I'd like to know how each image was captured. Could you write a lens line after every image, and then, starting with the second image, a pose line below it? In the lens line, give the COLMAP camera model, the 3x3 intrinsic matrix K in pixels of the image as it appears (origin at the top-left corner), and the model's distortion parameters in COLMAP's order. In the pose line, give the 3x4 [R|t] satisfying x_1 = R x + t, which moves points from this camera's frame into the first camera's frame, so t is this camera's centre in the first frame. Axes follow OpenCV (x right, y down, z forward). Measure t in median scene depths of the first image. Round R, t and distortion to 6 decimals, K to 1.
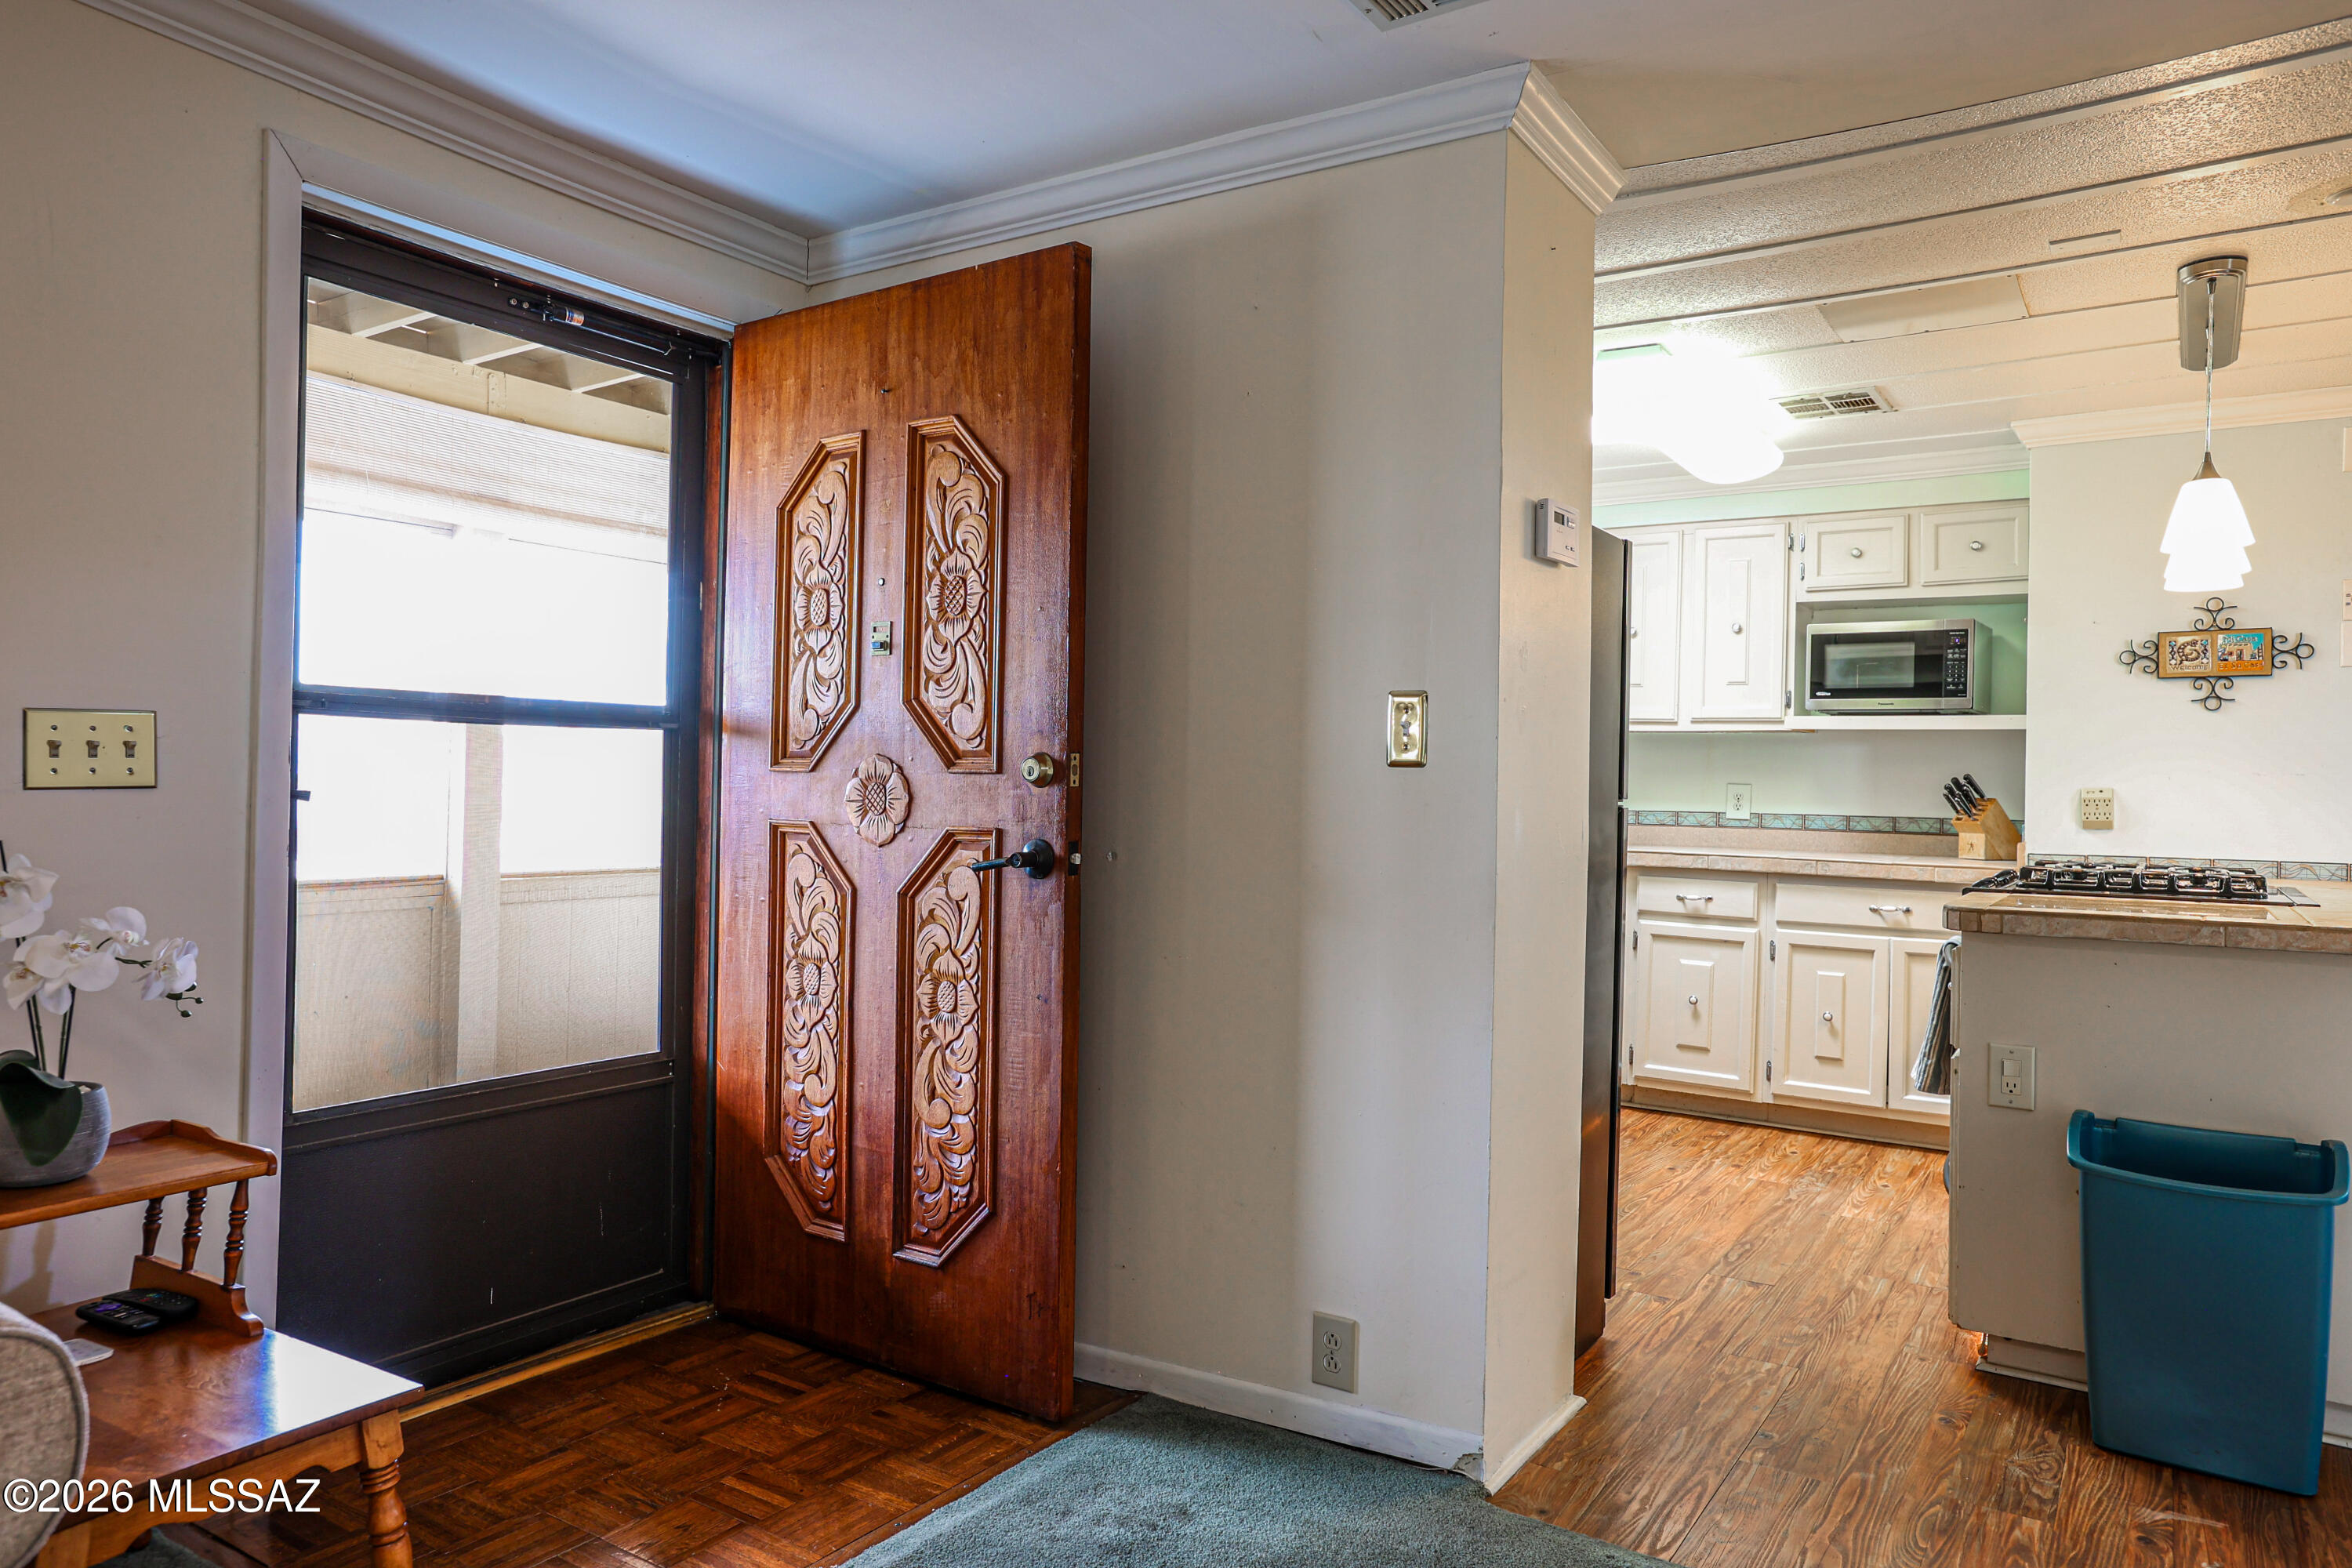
lens RADIAL K [[1518.7, 0, 1176.0], [0, 1518.7, 784.0], [0, 0, 1]] dist [-0.057353, 0.078992]
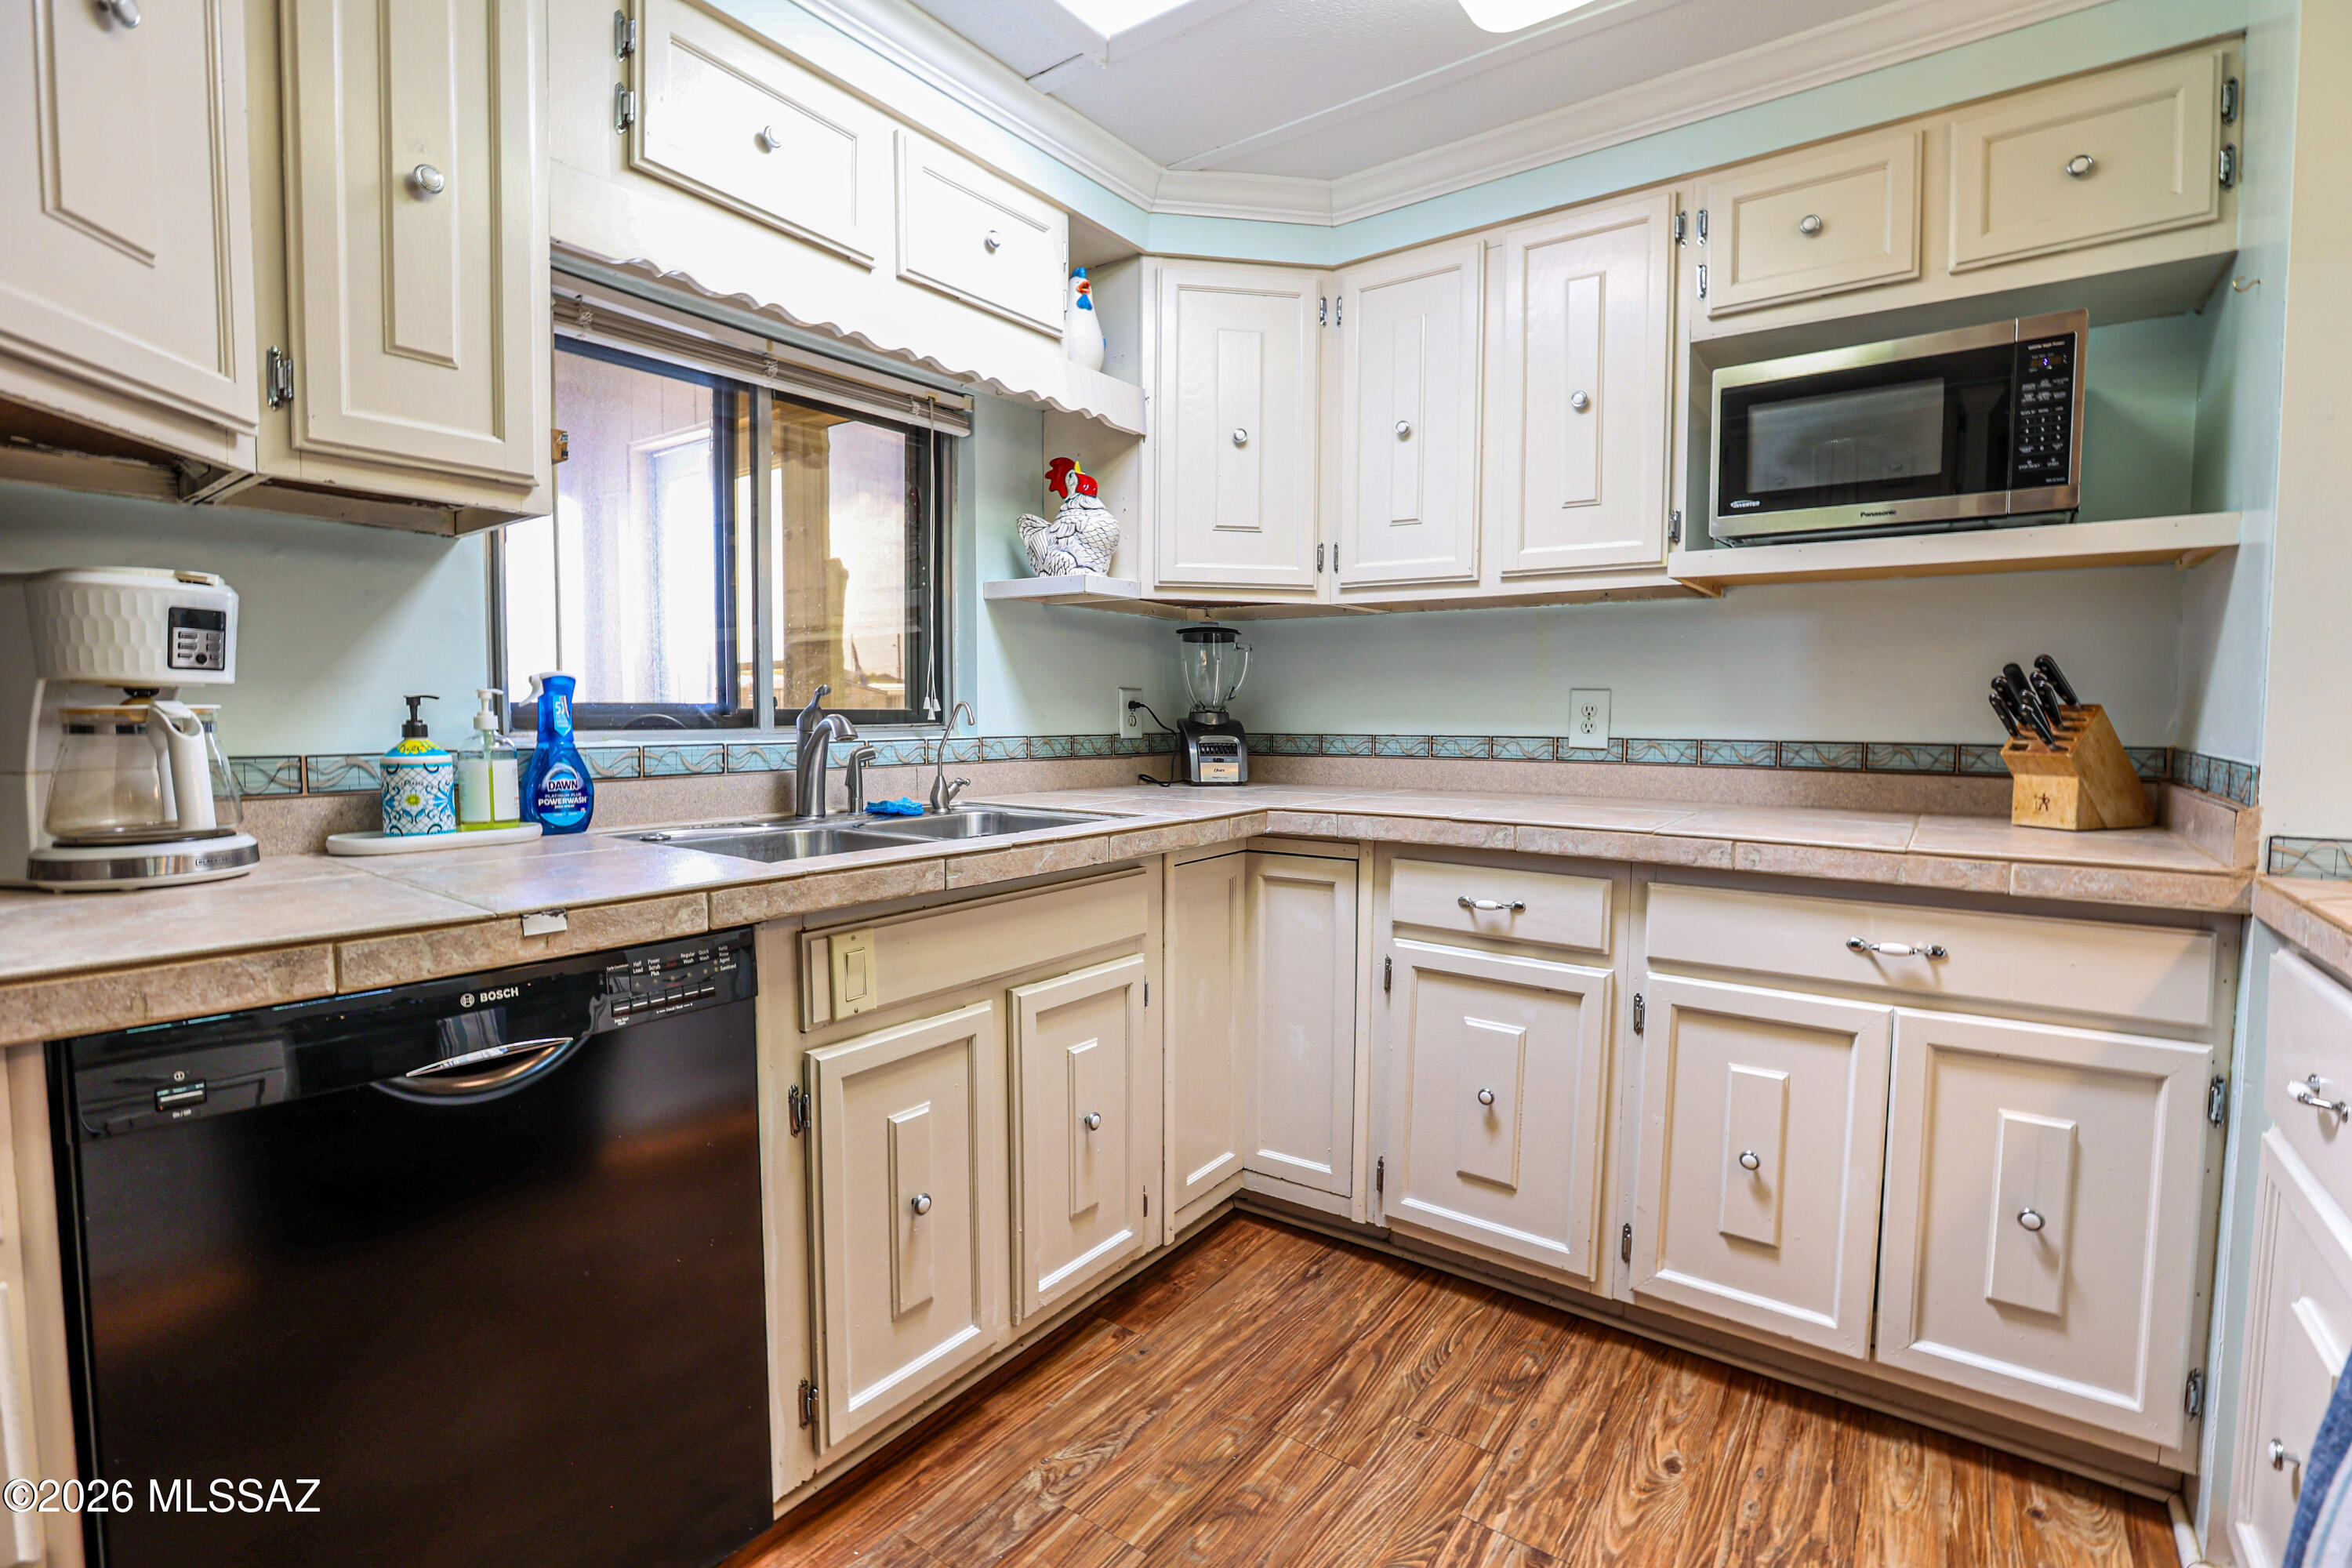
lens RADIAL K [[1069.8, 0, 1188.6], [0, 1069.8, 781.7], [0, 0, 1]] dist [-0.055721, 0.019947]
pose [[0.999129, -0.013417, -0.039514, 0.260298], [0.015893, 0.997886, 0.063022, 0.008542], [0.038585, -0.063595, 0.997230, 0.646587]]
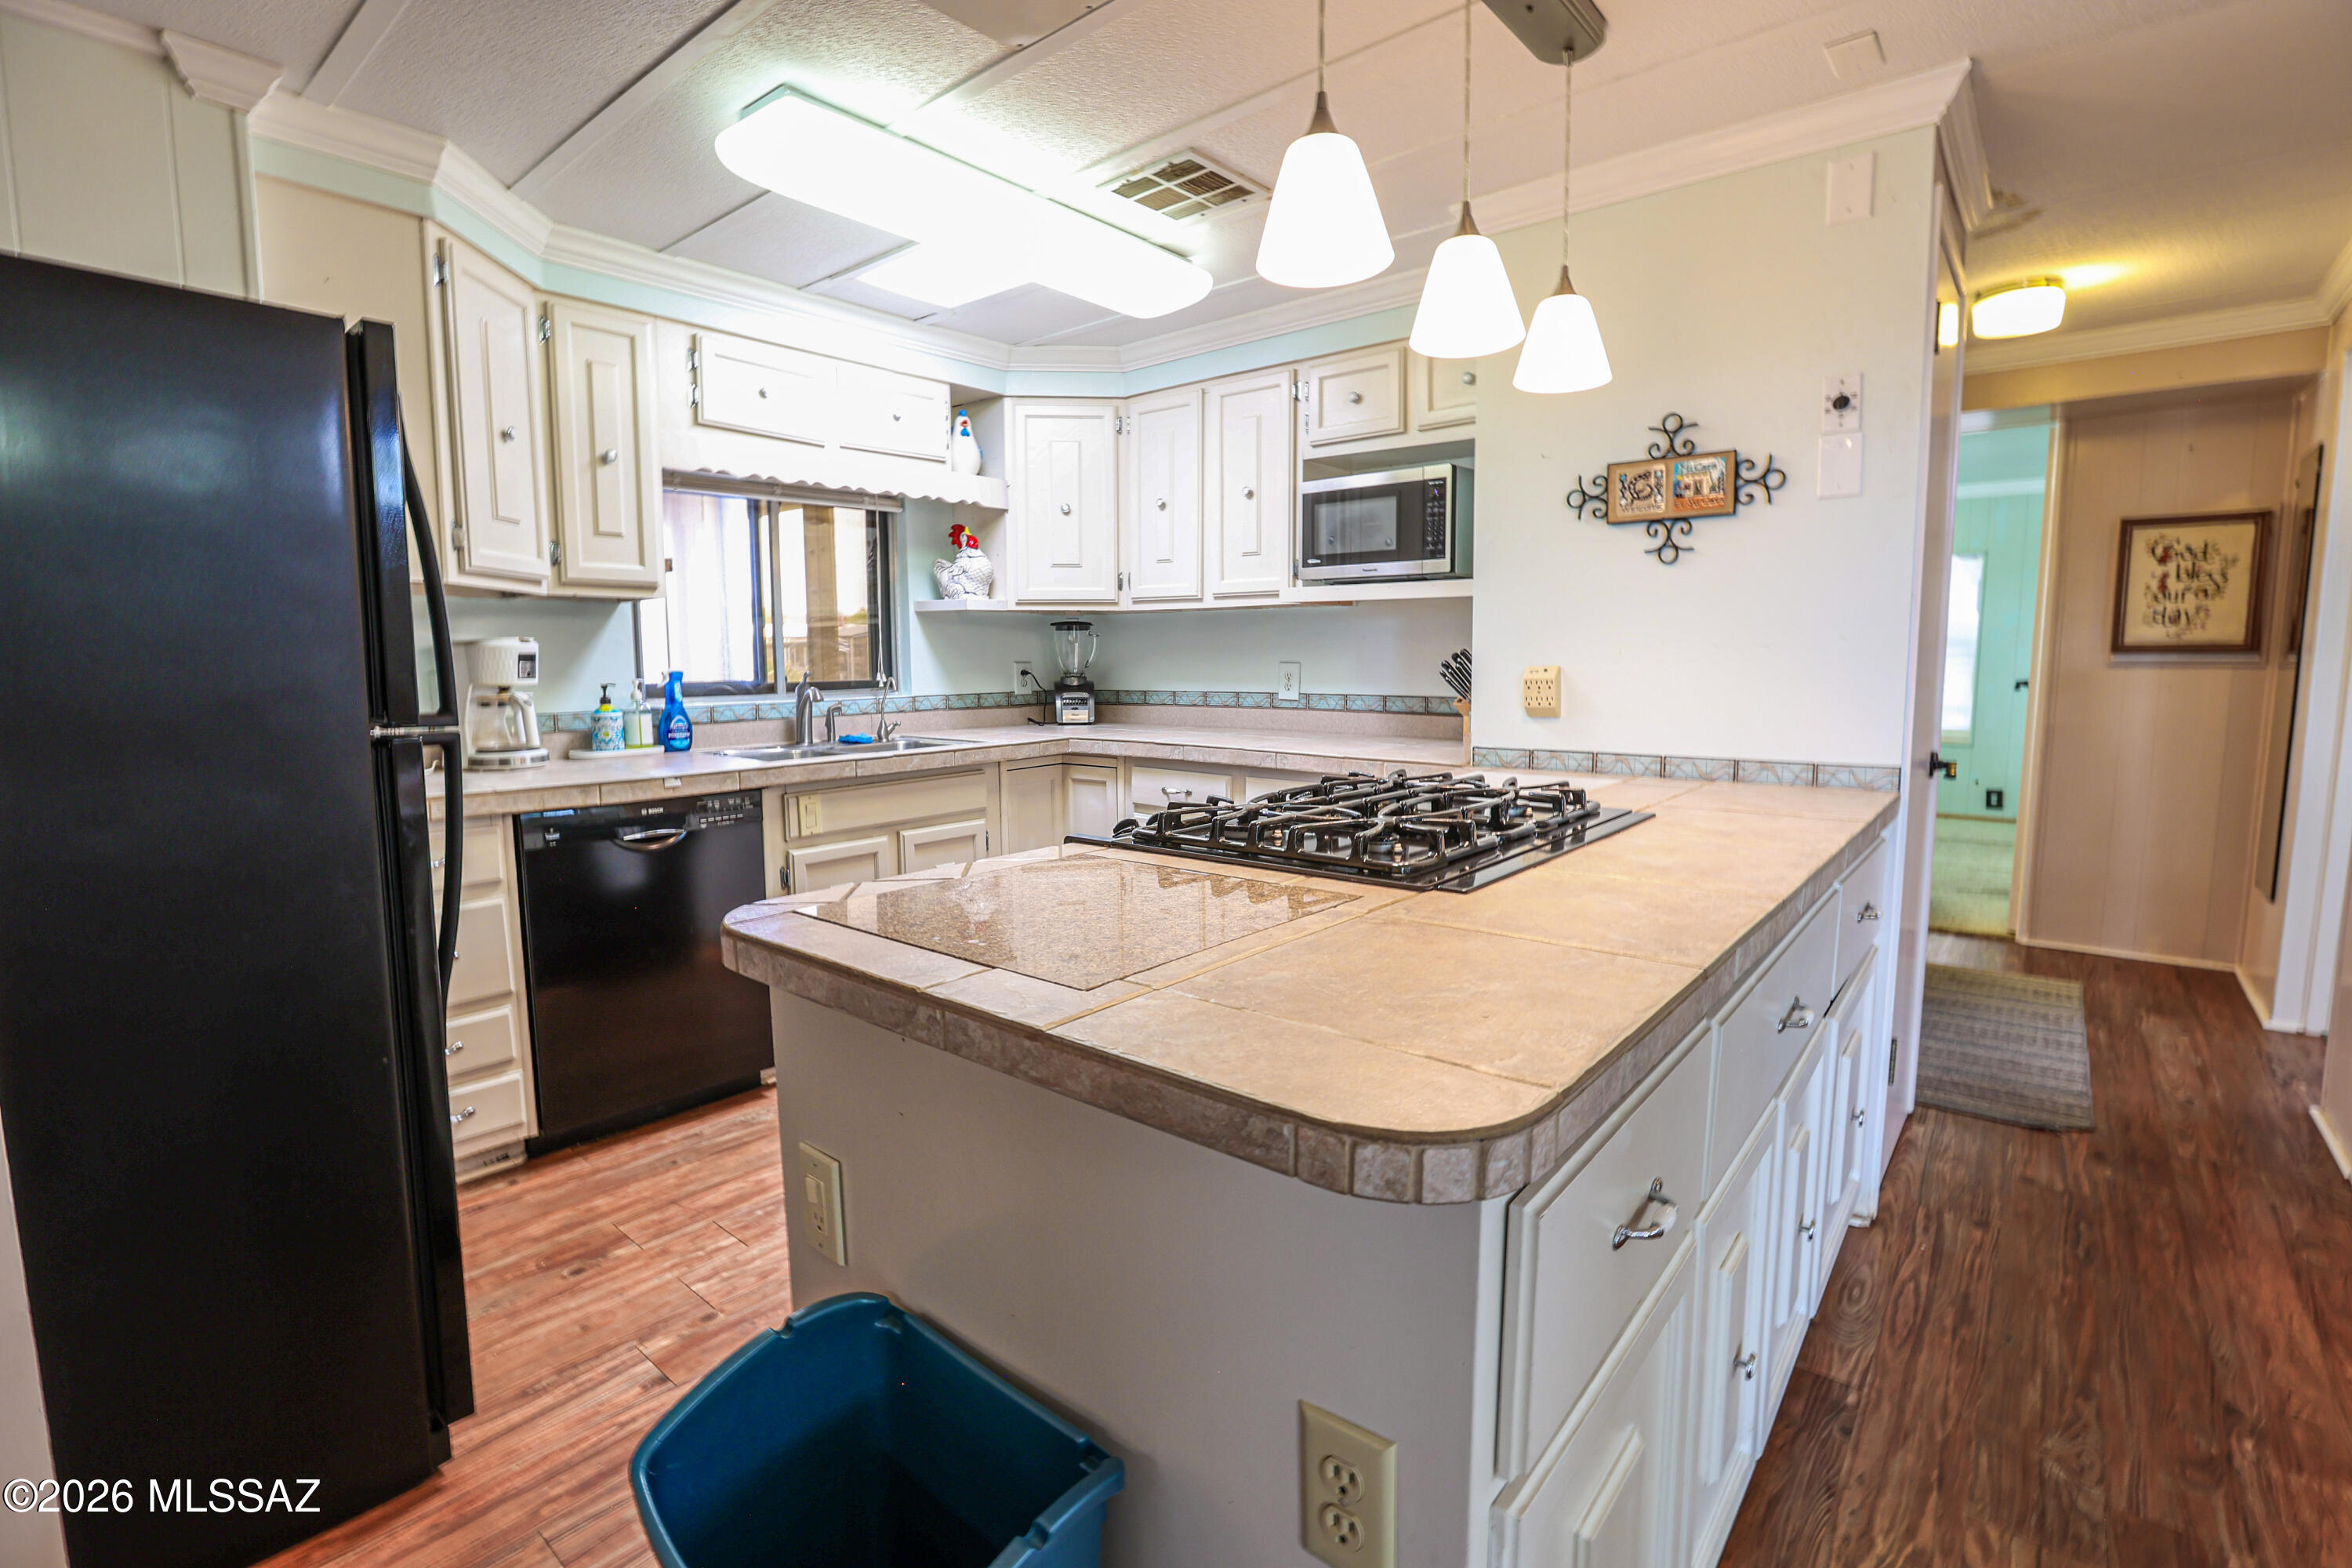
lens RADIAL K [[1068.1, 0, 1173.3], [0, 1068.1, 772.6], [0, 0, 1]] dist [-0.051514, 0.014396]
pose [[0.992969, -0.013559, -0.117595, 0.428395], [0.026403, 0.993760, 0.108365, -0.006693], [0.115392, -0.110708, 0.987131, 0.365860]]
